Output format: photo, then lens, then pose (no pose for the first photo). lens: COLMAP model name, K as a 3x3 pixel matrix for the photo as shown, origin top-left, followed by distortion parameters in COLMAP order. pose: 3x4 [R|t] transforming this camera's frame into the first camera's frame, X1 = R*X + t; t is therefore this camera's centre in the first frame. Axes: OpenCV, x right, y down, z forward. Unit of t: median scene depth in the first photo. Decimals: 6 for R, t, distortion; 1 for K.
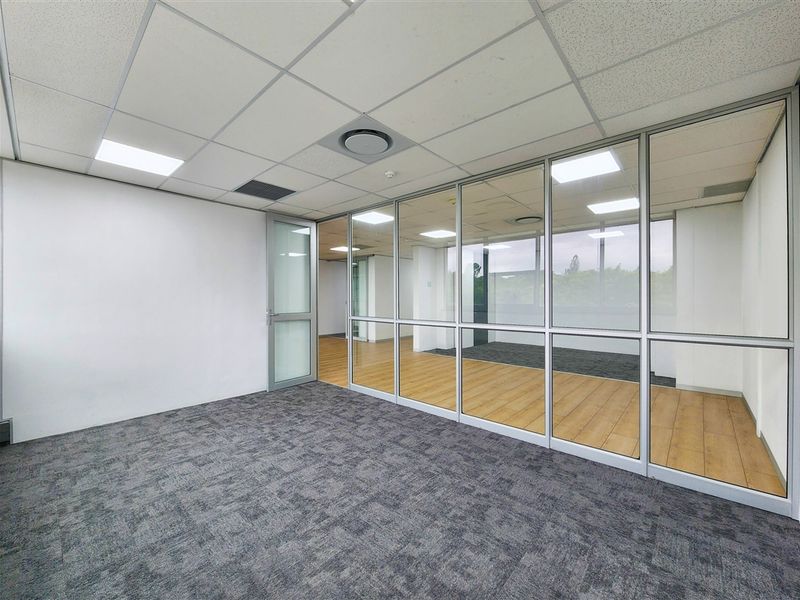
lens RADIAL K [[327.1, 0, 401.7], [0, 327.1, 299.3], [0, 0, 1]] dist [-0.001040, -0.000811]
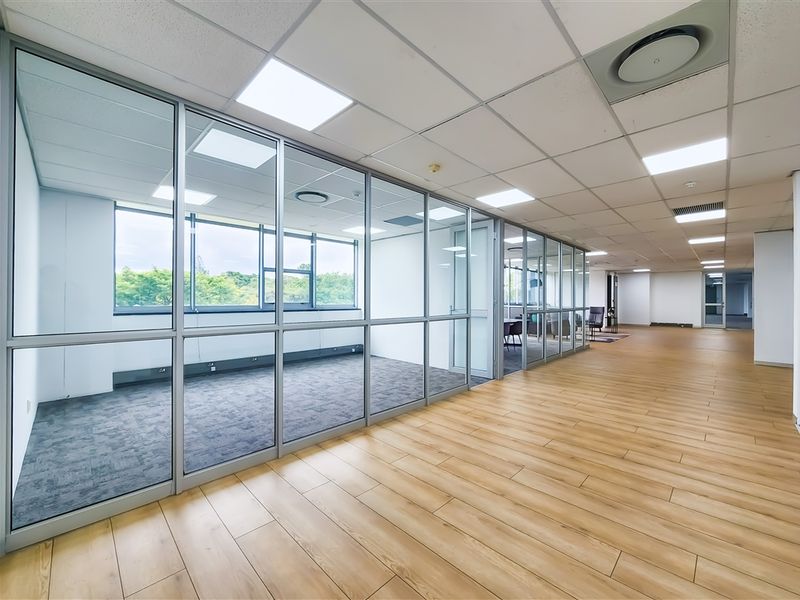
lens RADIAL K [[327.1, 0, 401.9], [0, 327.1, 299.1], [0, 0, 1]] dist [-0.001040, -0.000811]
pose [[-0.045056, -0.004687, -0.998973, 1.493555], [-0.009874, 0.999942, -0.004246, 0.018872], [0.998936, 0.009672, -0.045099, 1.533044]]
